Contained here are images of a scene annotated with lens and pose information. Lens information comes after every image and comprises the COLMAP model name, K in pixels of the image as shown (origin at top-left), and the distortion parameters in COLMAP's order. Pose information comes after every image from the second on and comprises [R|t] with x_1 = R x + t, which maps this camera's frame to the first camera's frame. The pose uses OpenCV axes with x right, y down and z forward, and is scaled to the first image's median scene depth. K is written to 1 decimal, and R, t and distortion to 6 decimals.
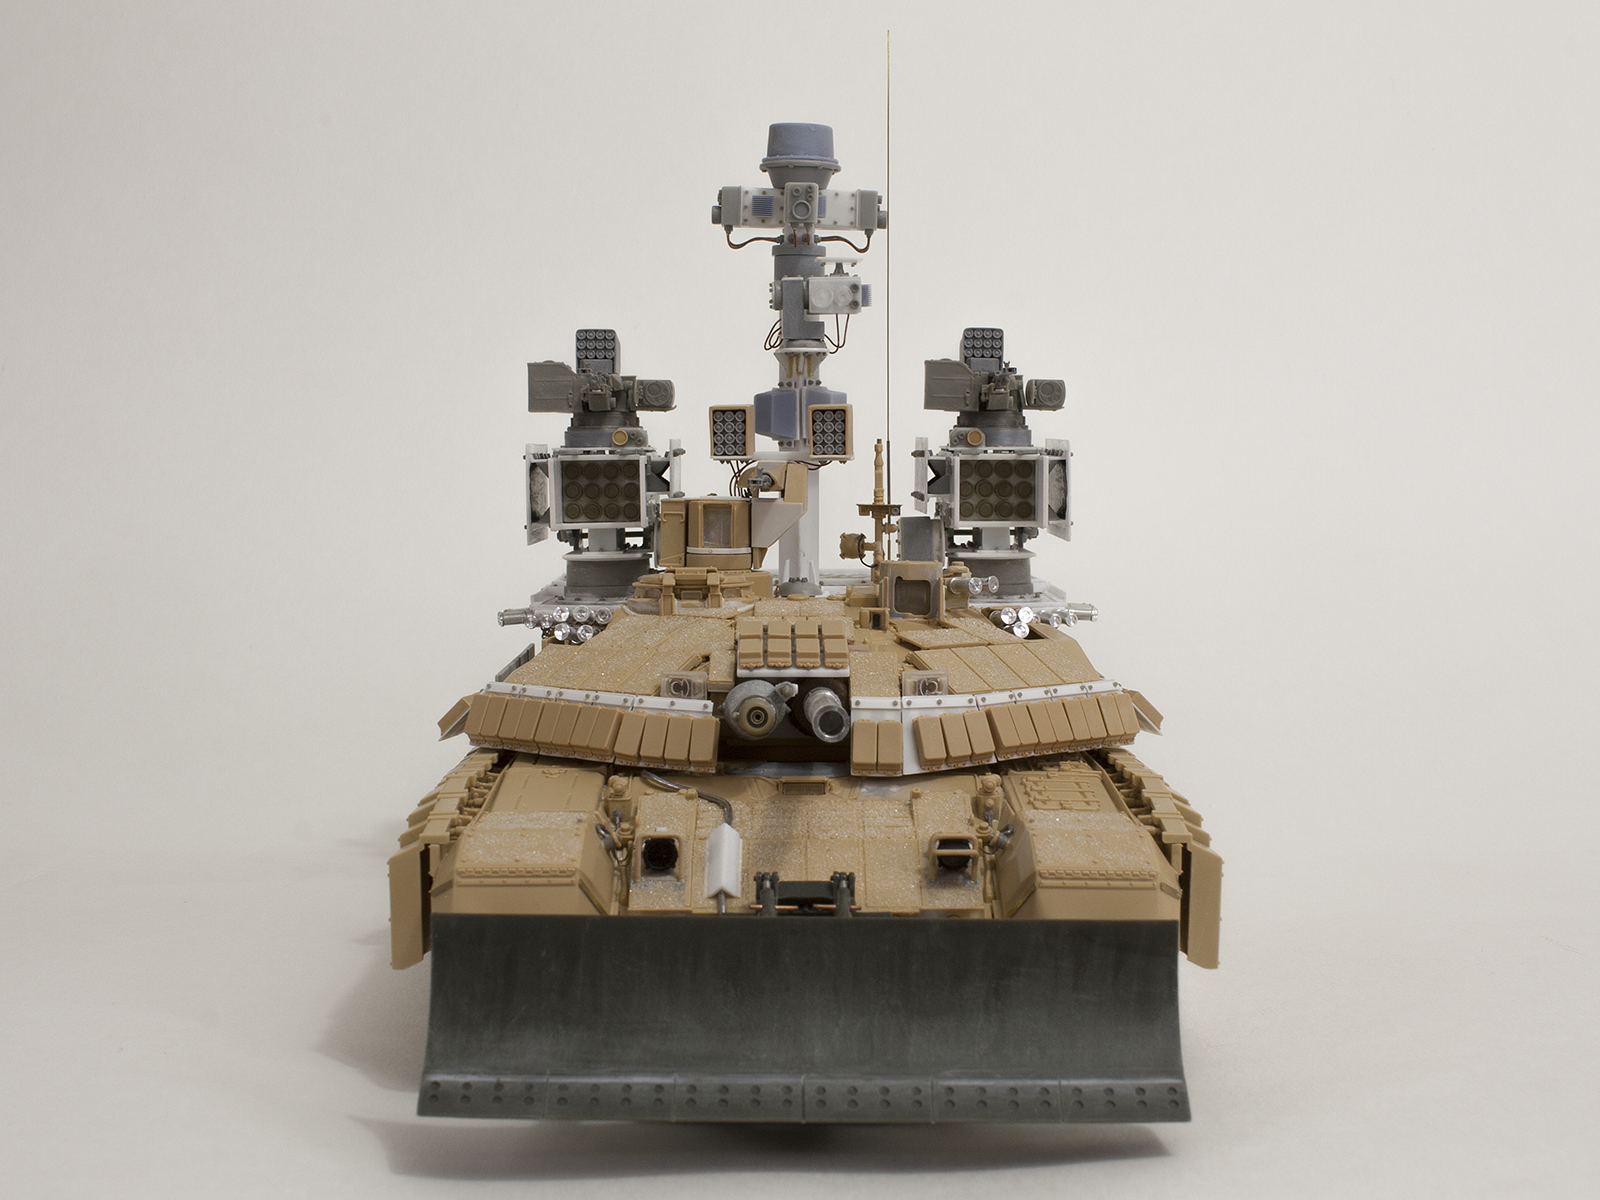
lens RADIAL K [[2419.6, 0, 800.0], [0, 2419.6, 600.0], [0, 0, 1]] dist [-0.117686, 0.017843]
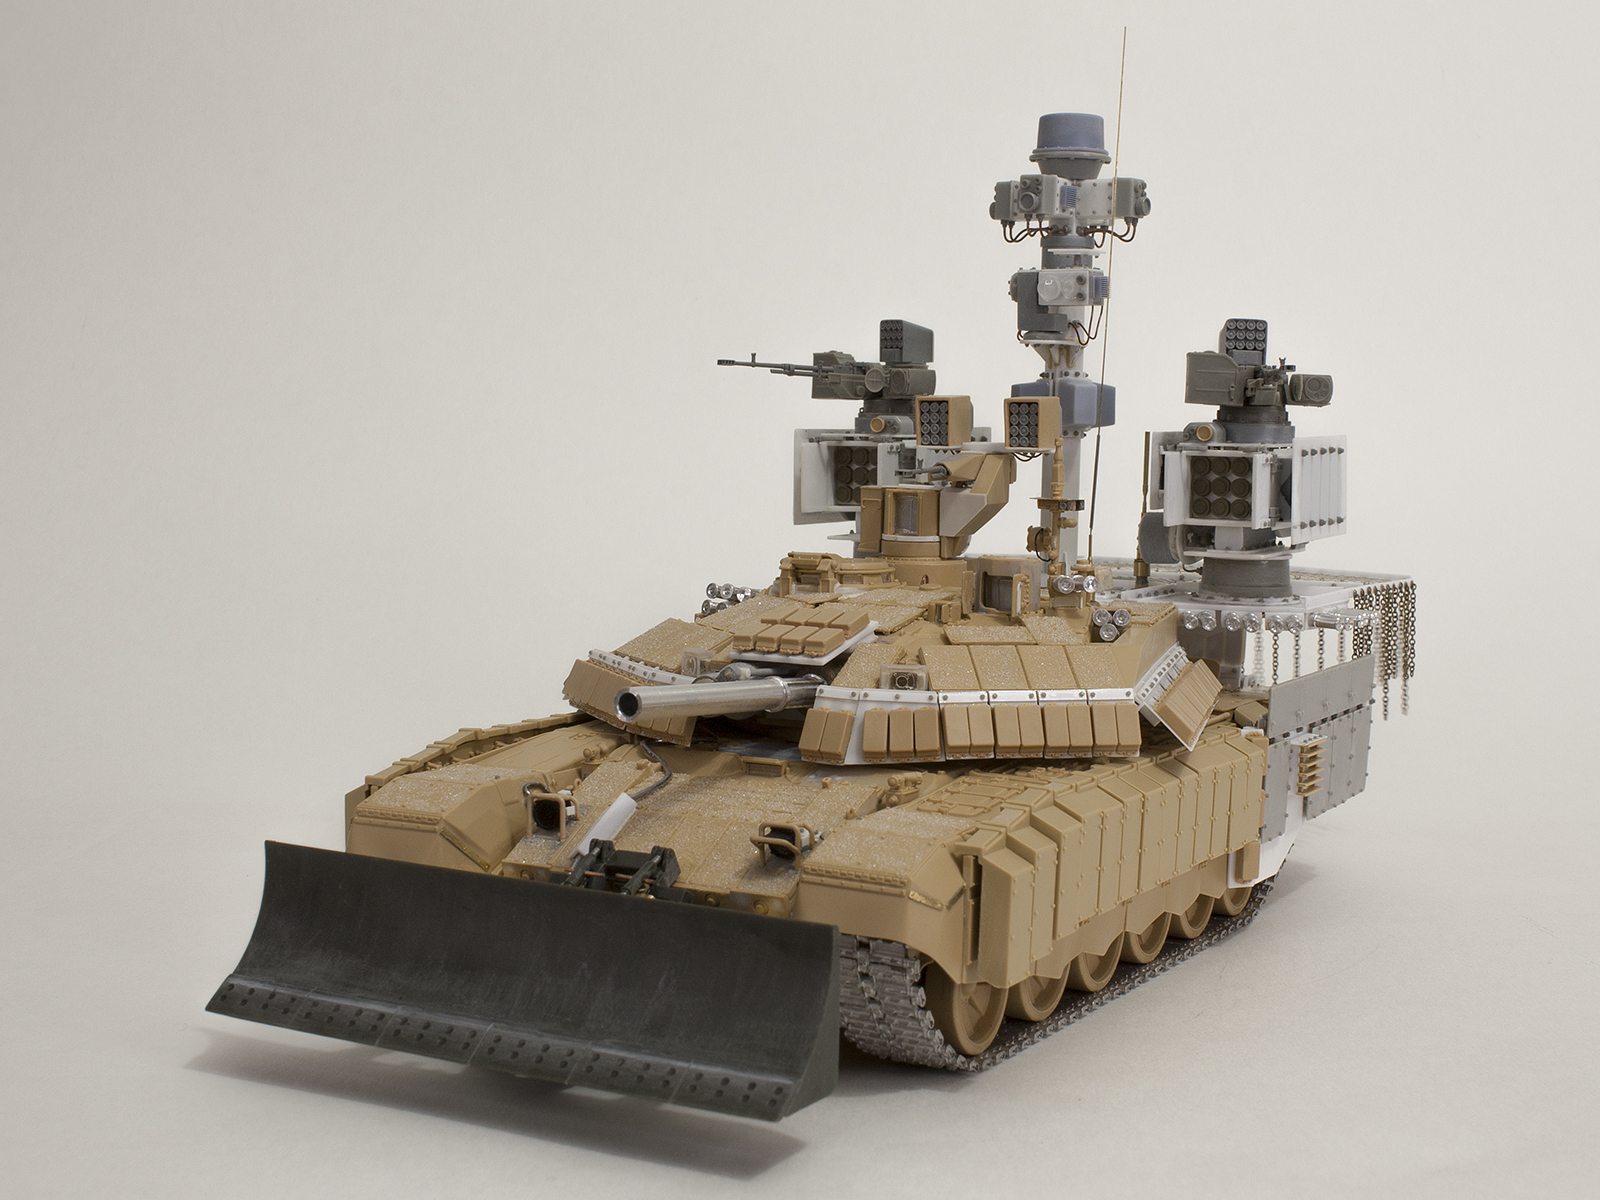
lens RADIAL K [[2419.6, 0, 800.0], [0, 2419.6, 600.0], [0, 0, 1]] dist [-0.117686, 0.017843]
pose [[0.876665, 0.055423, -0.477898, 0.421558], [-0.048048, 0.998462, 0.027655, -0.020383], [0.478696, -0.001282, 0.877980, 0.074690]]
